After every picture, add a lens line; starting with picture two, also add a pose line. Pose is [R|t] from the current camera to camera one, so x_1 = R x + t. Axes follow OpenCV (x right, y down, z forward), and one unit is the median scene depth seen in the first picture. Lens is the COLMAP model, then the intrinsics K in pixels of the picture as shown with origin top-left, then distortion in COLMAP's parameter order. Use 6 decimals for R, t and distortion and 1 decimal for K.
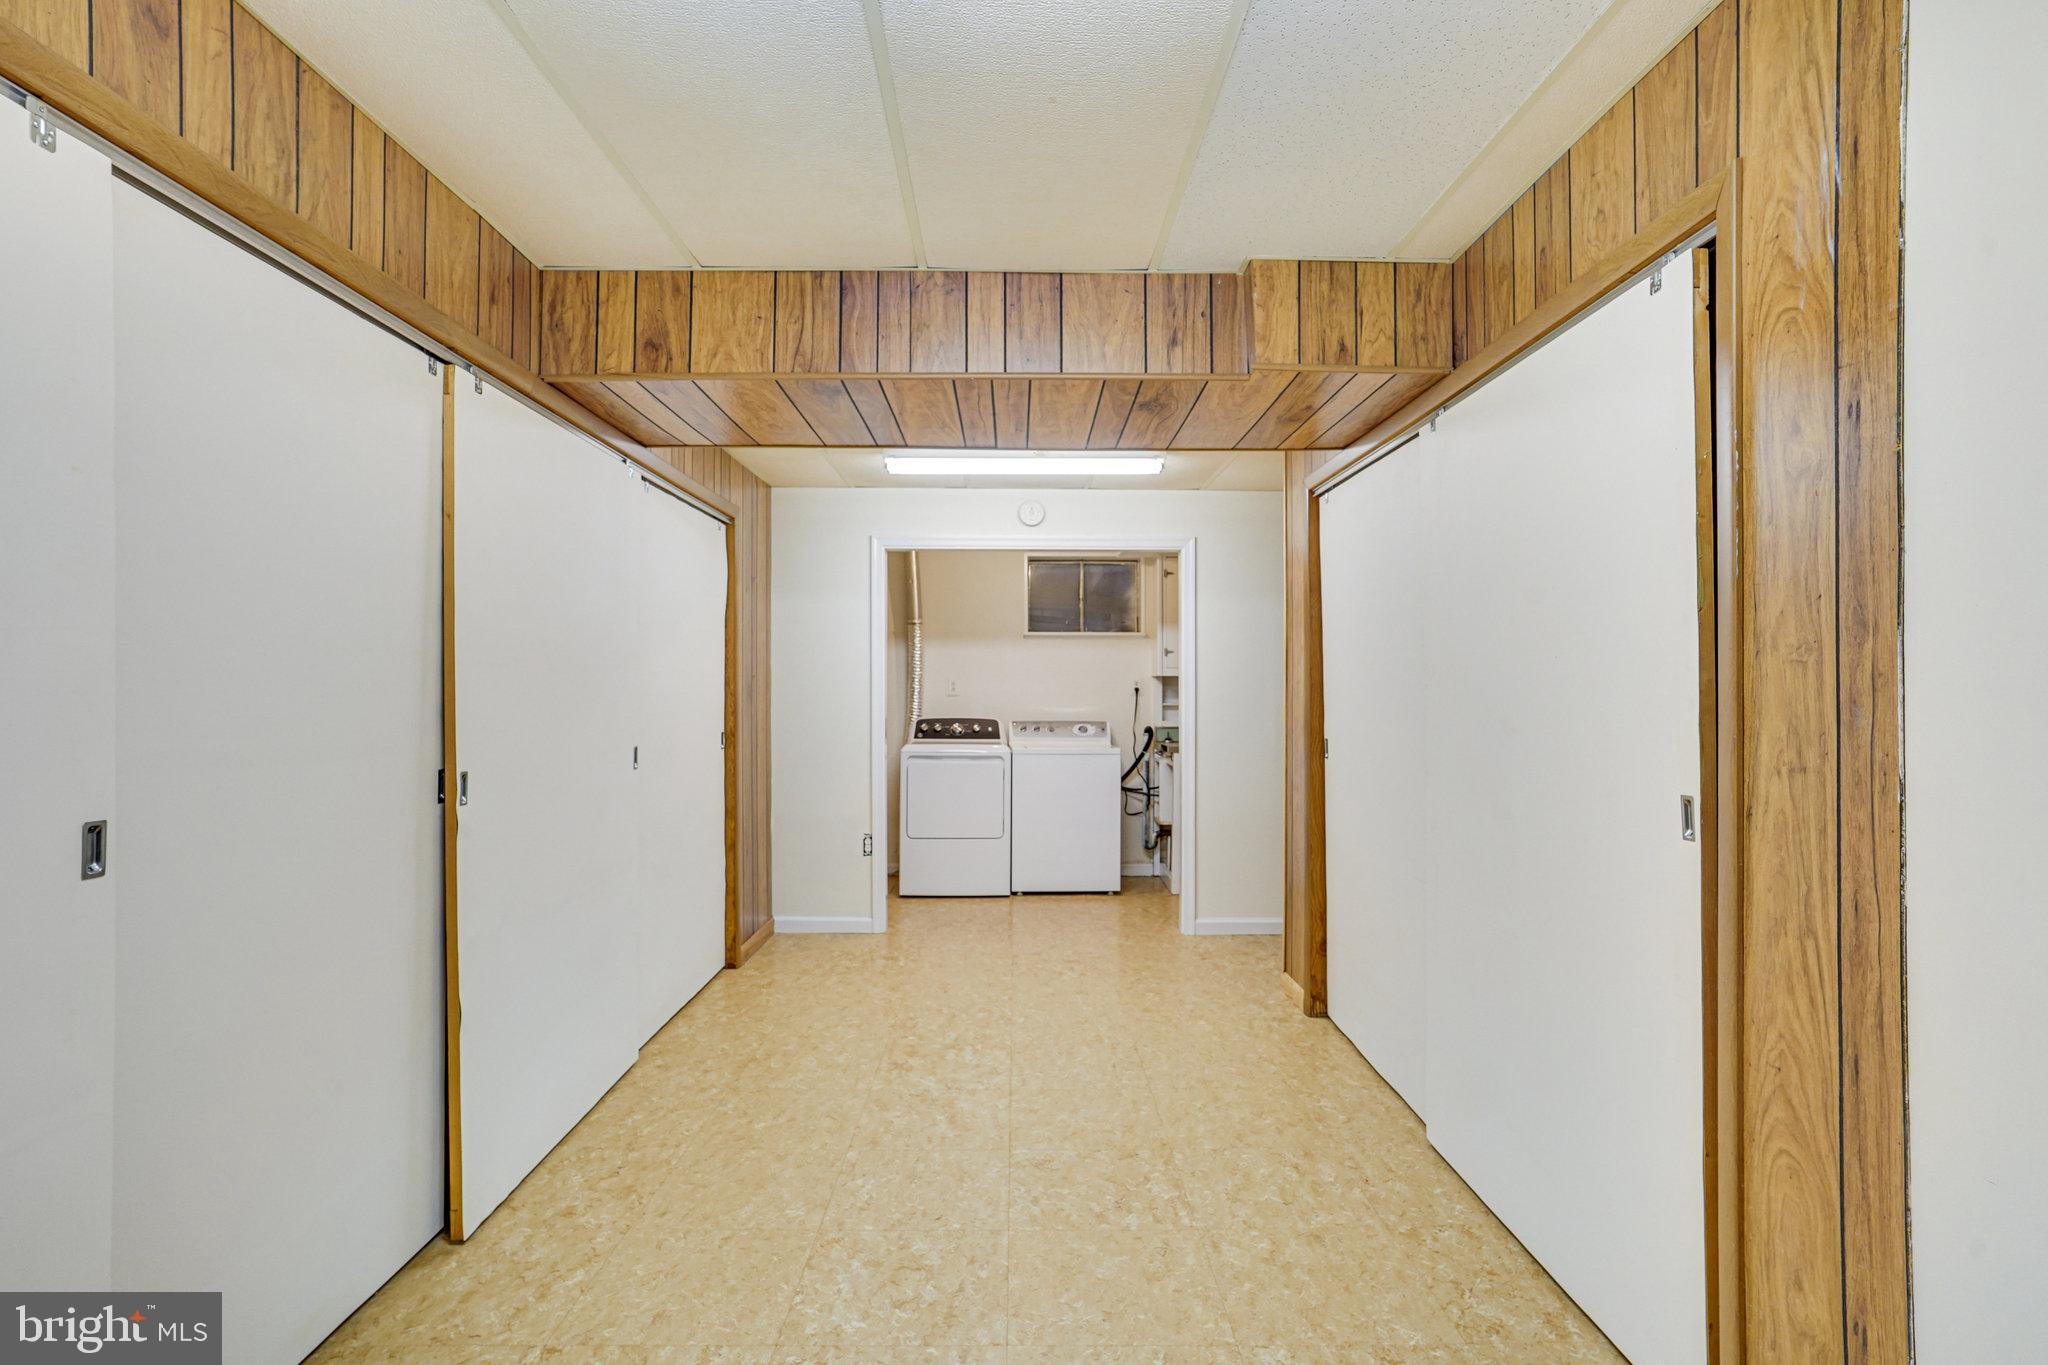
lens RADIAL K [[1092.3, 0, 1023.7], [0, 1092.3, 673.9], [0, 0, 1]] dist [-0.078692, 0.056865]
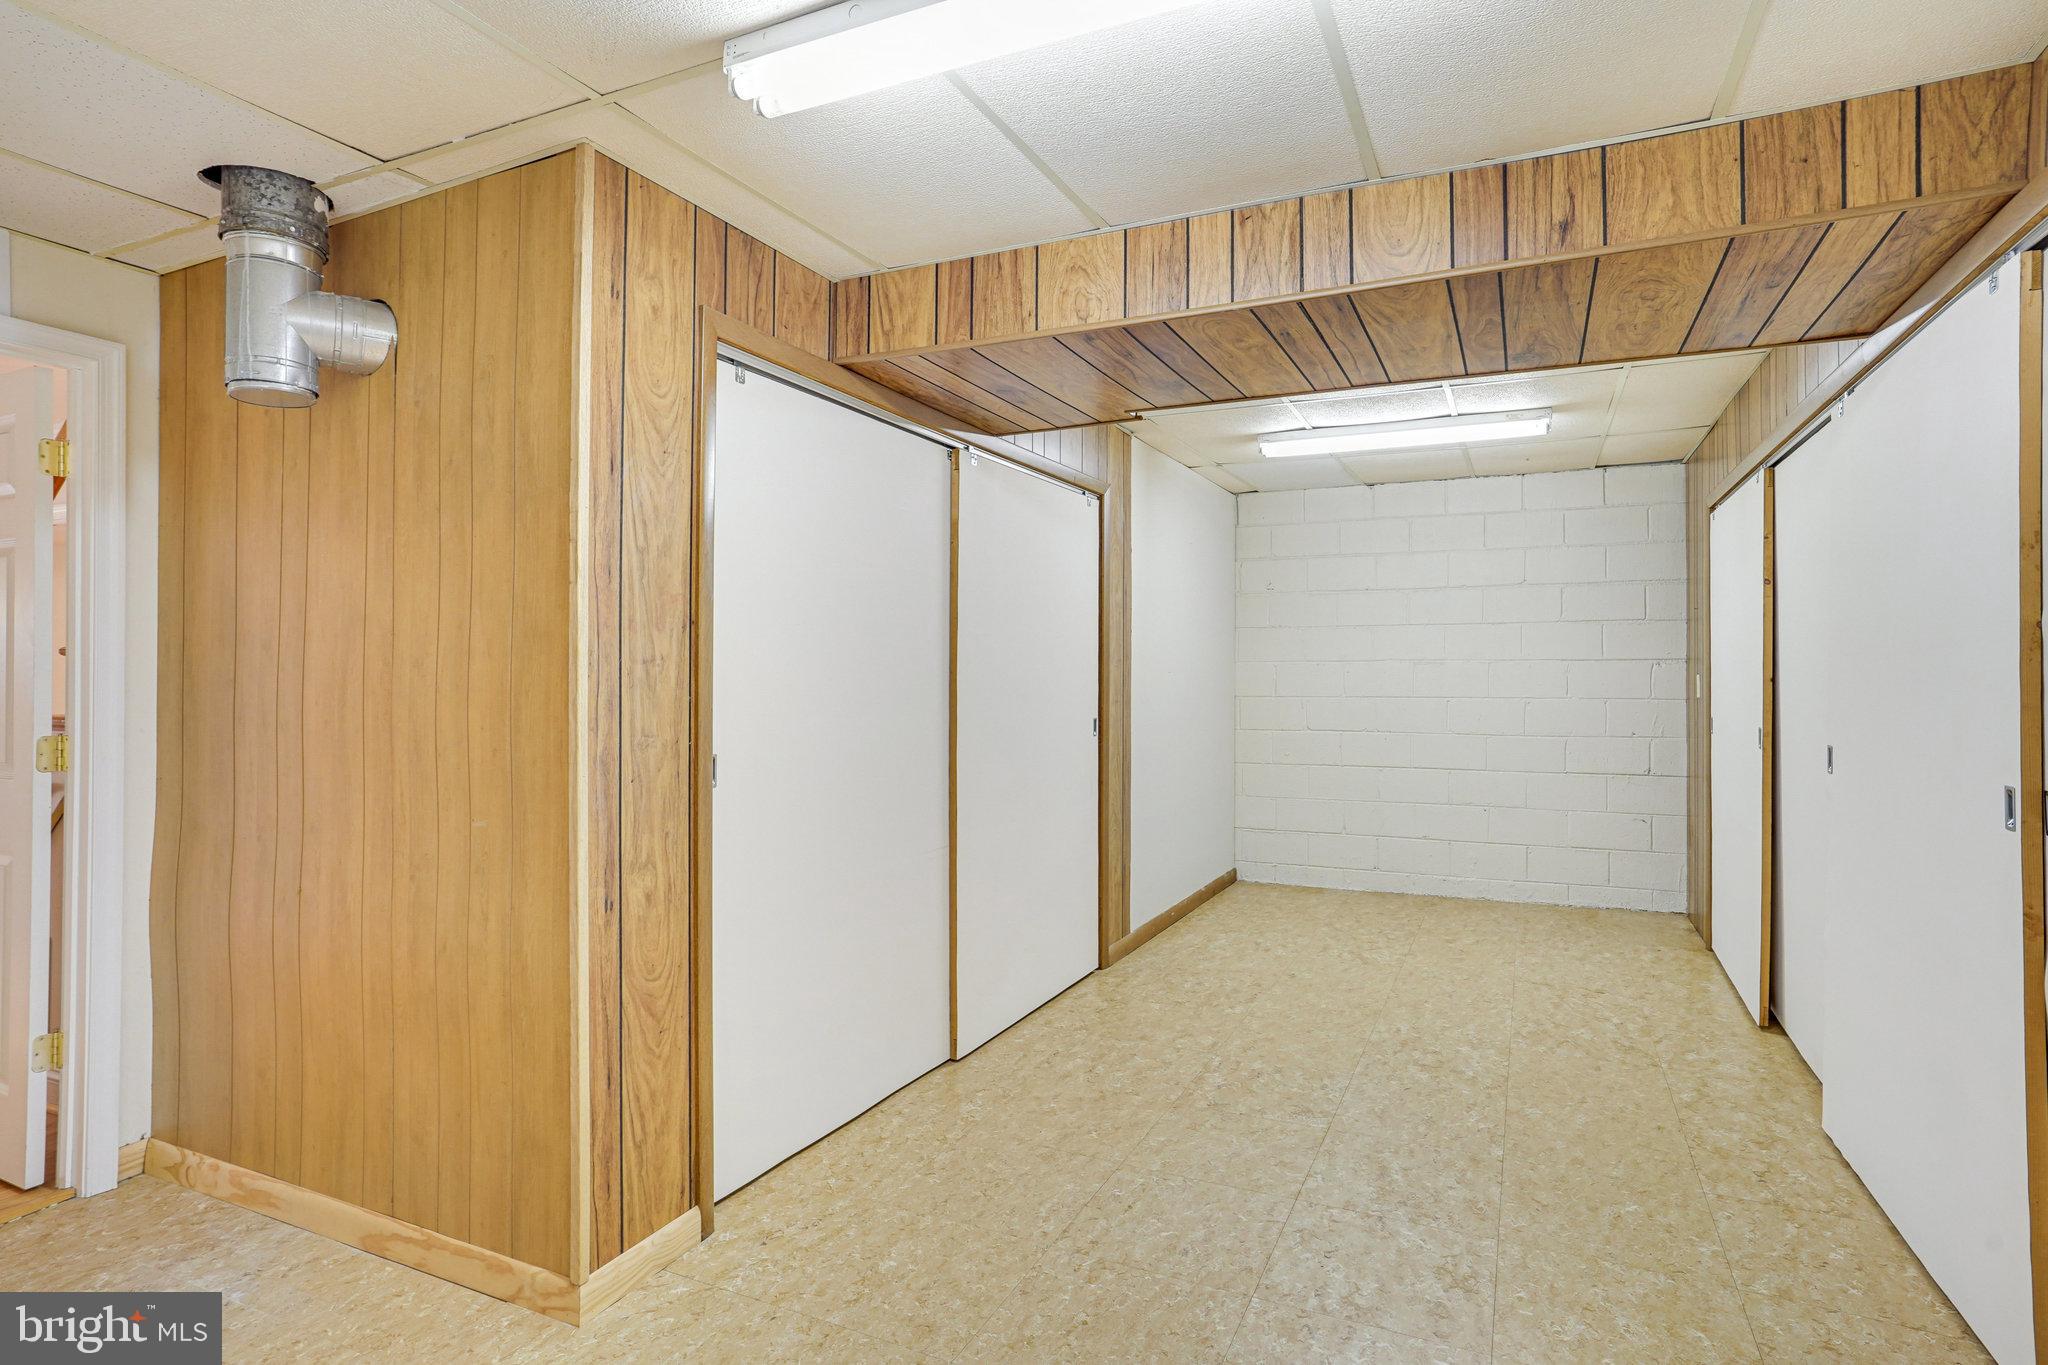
lens RADIAL K [[1092.3, 0, 1023.7], [0, 1092.3, 673.9], [0, 0, 1]] dist [-0.078692, 0.056865]
pose [[-0.902419, -0.000793, 0.430858, -0.148823], [-0.006723, 0.999902, -0.012242, 0.027446], [-0.430807, -0.013944, -0.902336, 1.615677]]
